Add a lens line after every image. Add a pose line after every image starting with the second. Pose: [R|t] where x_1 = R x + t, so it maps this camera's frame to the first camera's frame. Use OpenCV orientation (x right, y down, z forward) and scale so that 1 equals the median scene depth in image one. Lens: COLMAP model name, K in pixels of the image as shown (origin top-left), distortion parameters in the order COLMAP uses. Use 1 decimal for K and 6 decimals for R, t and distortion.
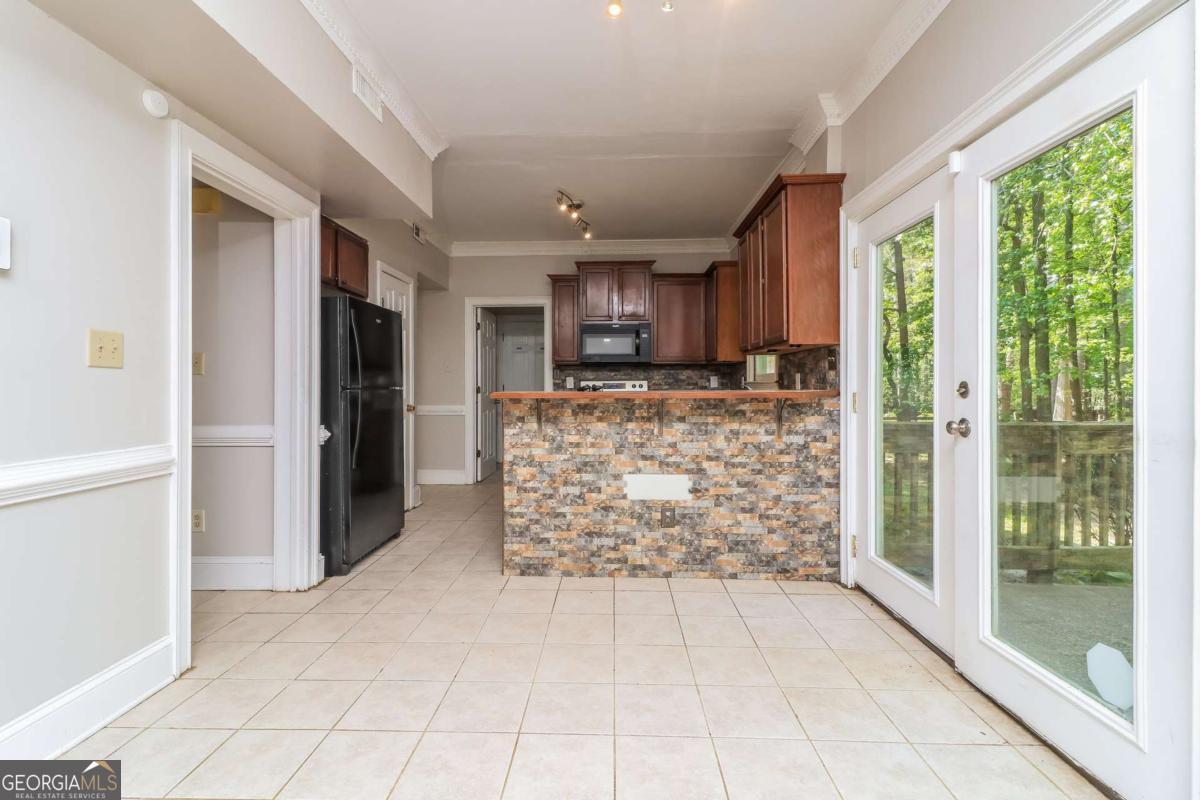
lens RADIAL K [[543.3, 0, 595.2], [0, 543.3, 386.6], [0, 0, 1]] dist [0.023419, -0.003521]
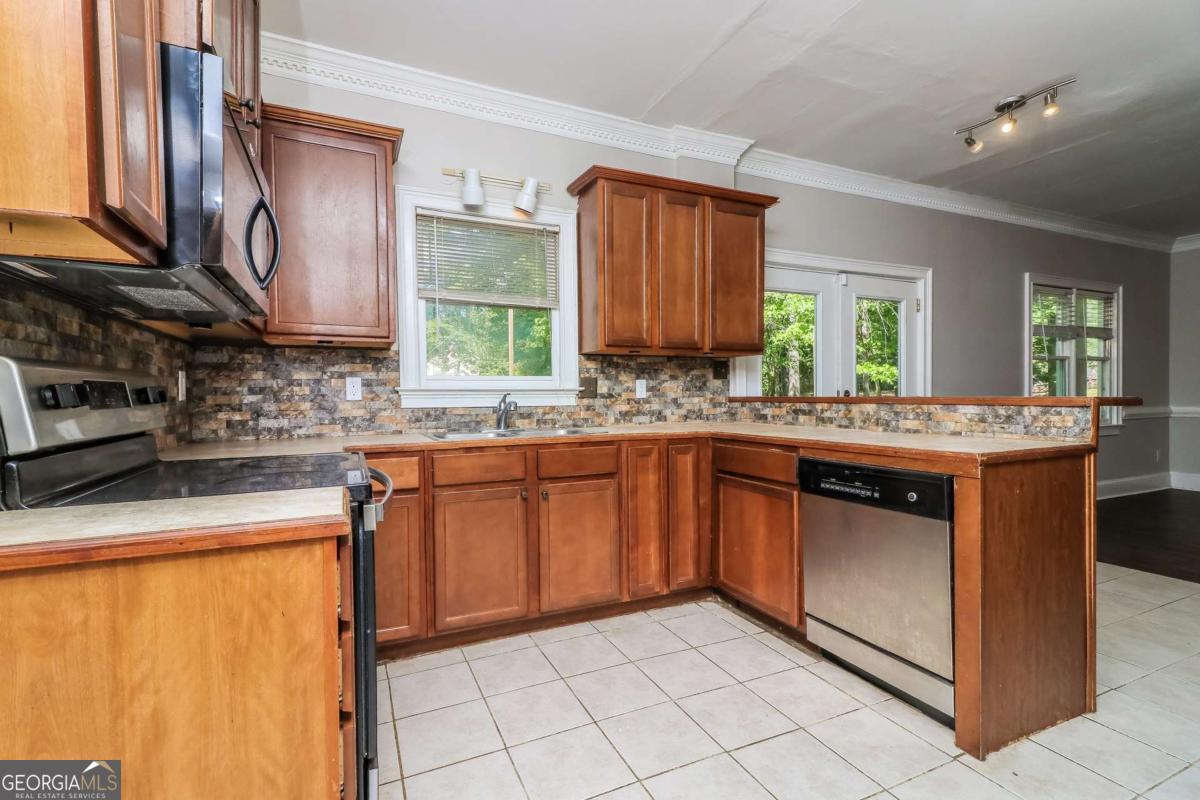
lens RADIAL K [[543.3, 0, 587.2], [0, 543.3, 403.5], [0, 0, 1]] dist [0.023419, -0.003521]
pose [[-0.440886, -0.005756, 0.897545, -0.466419], [0.011334, 0.999864, 0.011980, 0.003516], [-0.897492, 0.015454, -0.440761, 1.783870]]
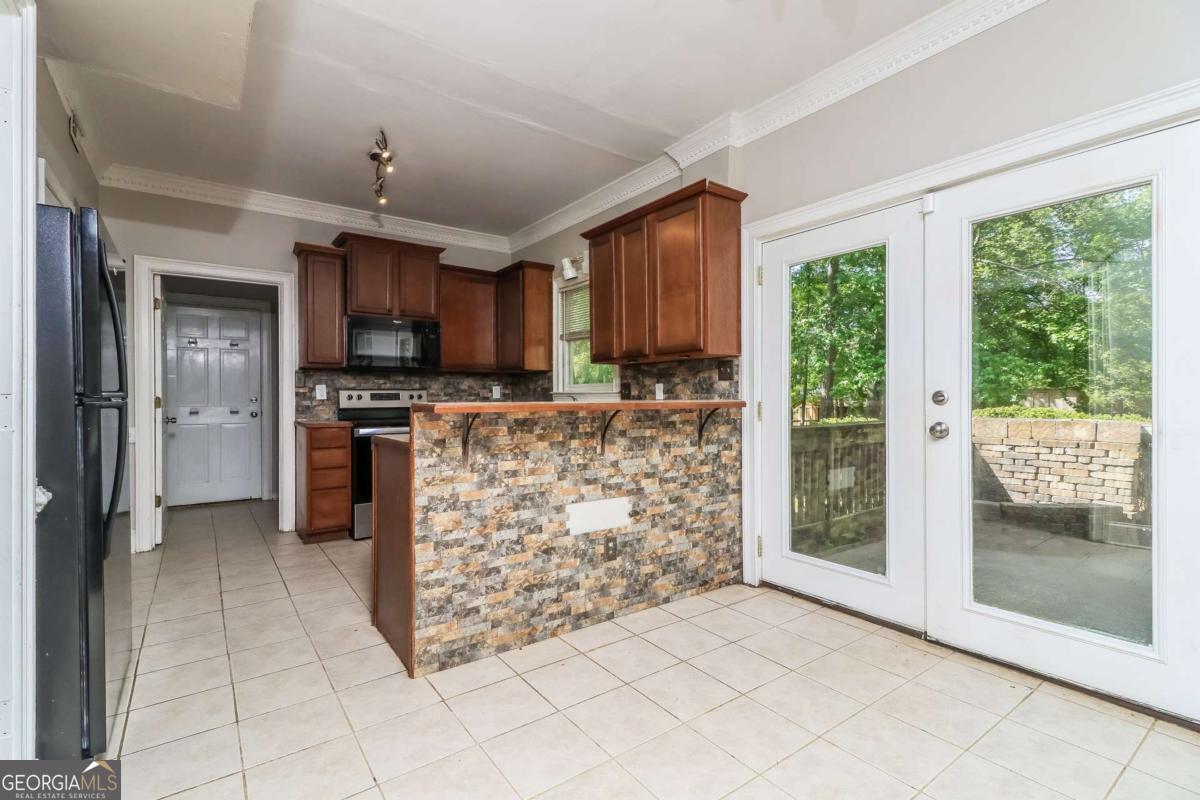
lens RADIAL K [[543.3, 0, 596.1], [0, 543.3, 399.3], [0, 0, 1]] dist [0.023419, -0.003521]
pose [[0.792531, -0.002233, 0.609827, -0.403994], [0.001371, 0.999997, 0.001880, 0.003533], [-0.609830, -0.000654, 0.792532, 0.335645]]
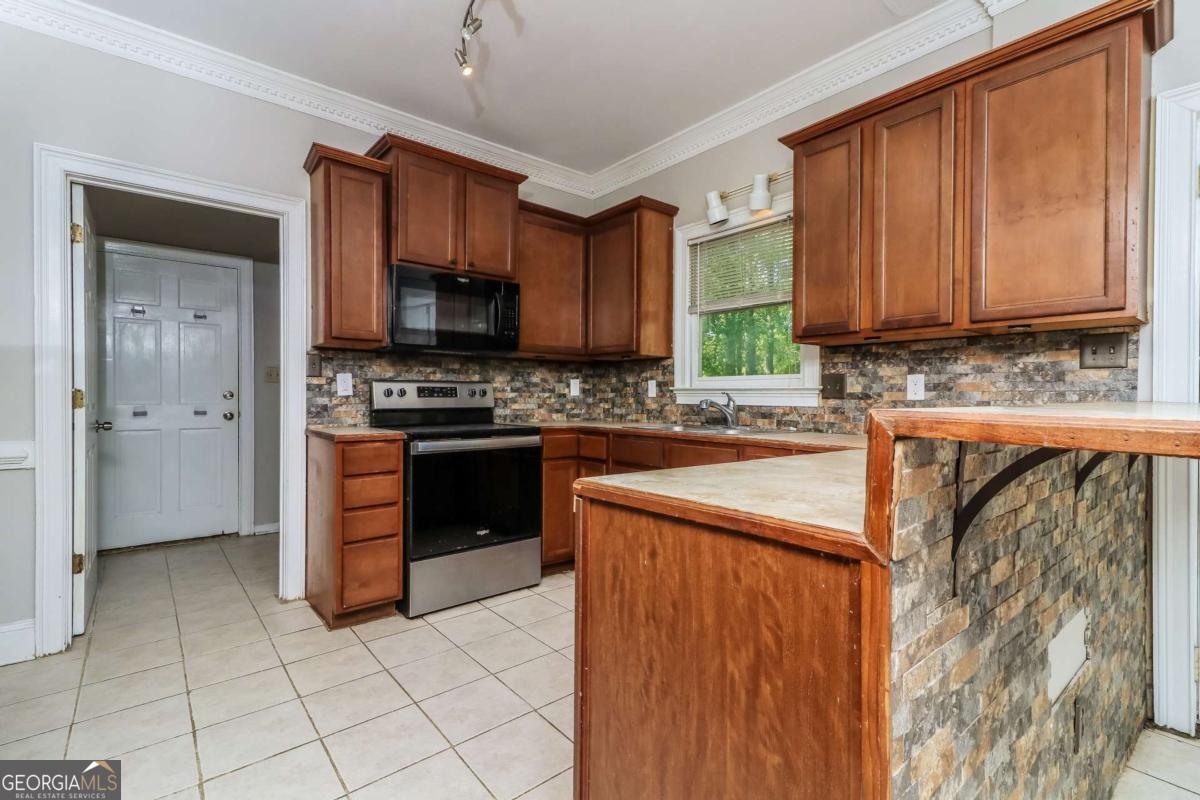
lens RADIAL K [[543.3, 0, 600.3], [0, 543.3, 401.8], [0, 0, 1]] dist [0.023419, -0.003521]
pose [[0.750182, -0.000520, 0.661231, -0.394167], [-0.006467, 0.999946, 0.008123, 0.006017], [-0.661199, -0.010370, 0.750139, 0.928554]]
